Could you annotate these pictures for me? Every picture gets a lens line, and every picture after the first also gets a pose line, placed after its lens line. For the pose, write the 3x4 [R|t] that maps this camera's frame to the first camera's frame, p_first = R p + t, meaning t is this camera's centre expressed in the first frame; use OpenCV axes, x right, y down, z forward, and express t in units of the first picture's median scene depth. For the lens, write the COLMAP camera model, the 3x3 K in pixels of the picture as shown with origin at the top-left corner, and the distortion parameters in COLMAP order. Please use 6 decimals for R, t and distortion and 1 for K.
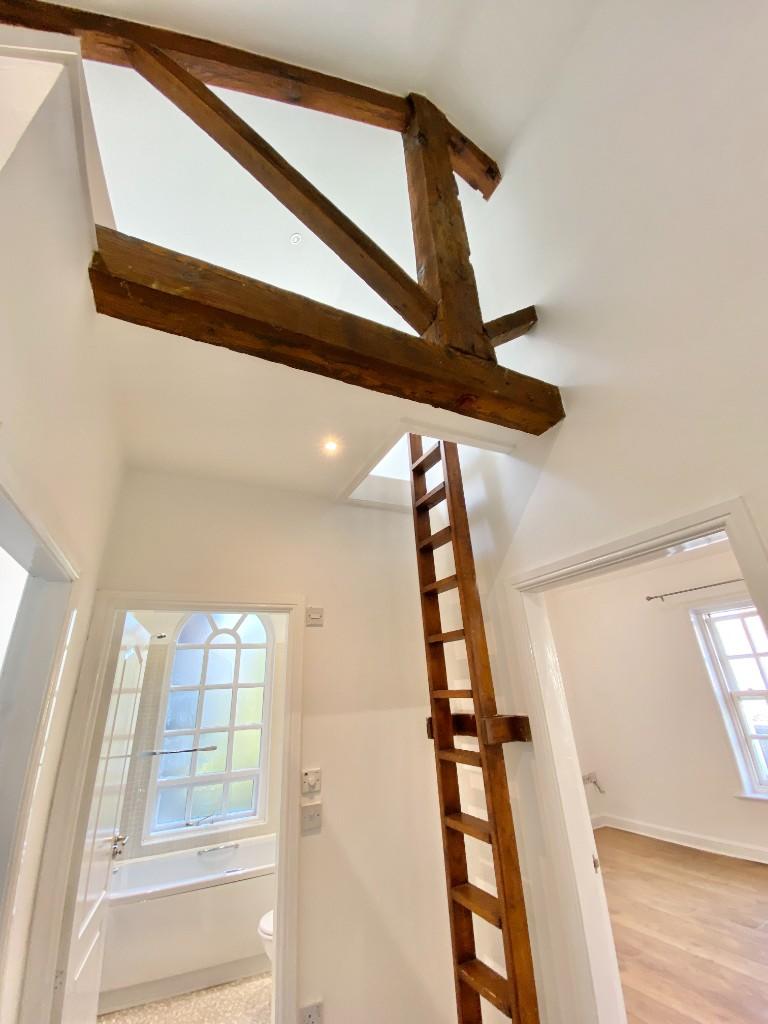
lens RADIAL K [[423.7, 0, 385.1], [0, 423.7, 507.8], [0, 0, 1]] dist [0.033700, -0.026550]
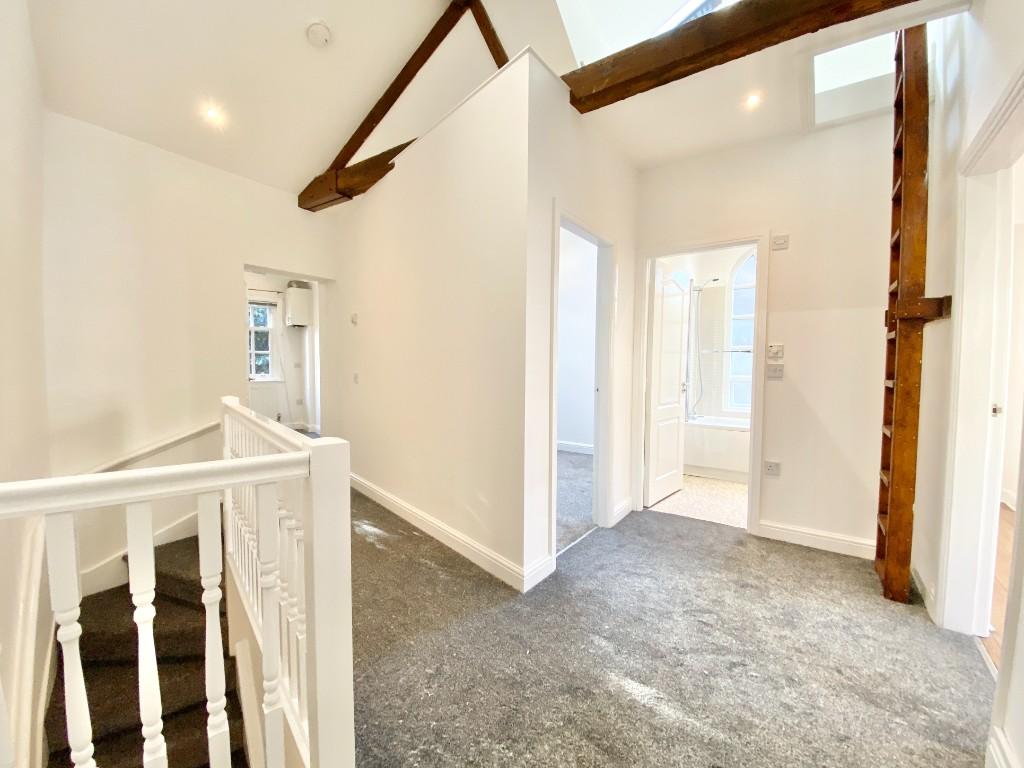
lens RADIAL K [[423.7, 0, 504.1], [0, 423.7, 384.0], [0, 0, 1]] dist [0.033700, -0.026550]
pose [[0.445420, 0.103999, -0.889261, 0.788445], [0.318942, 0.909641, 0.266137, 0.040740], [0.836586, -0.402166, 0.372003, -0.426810]]
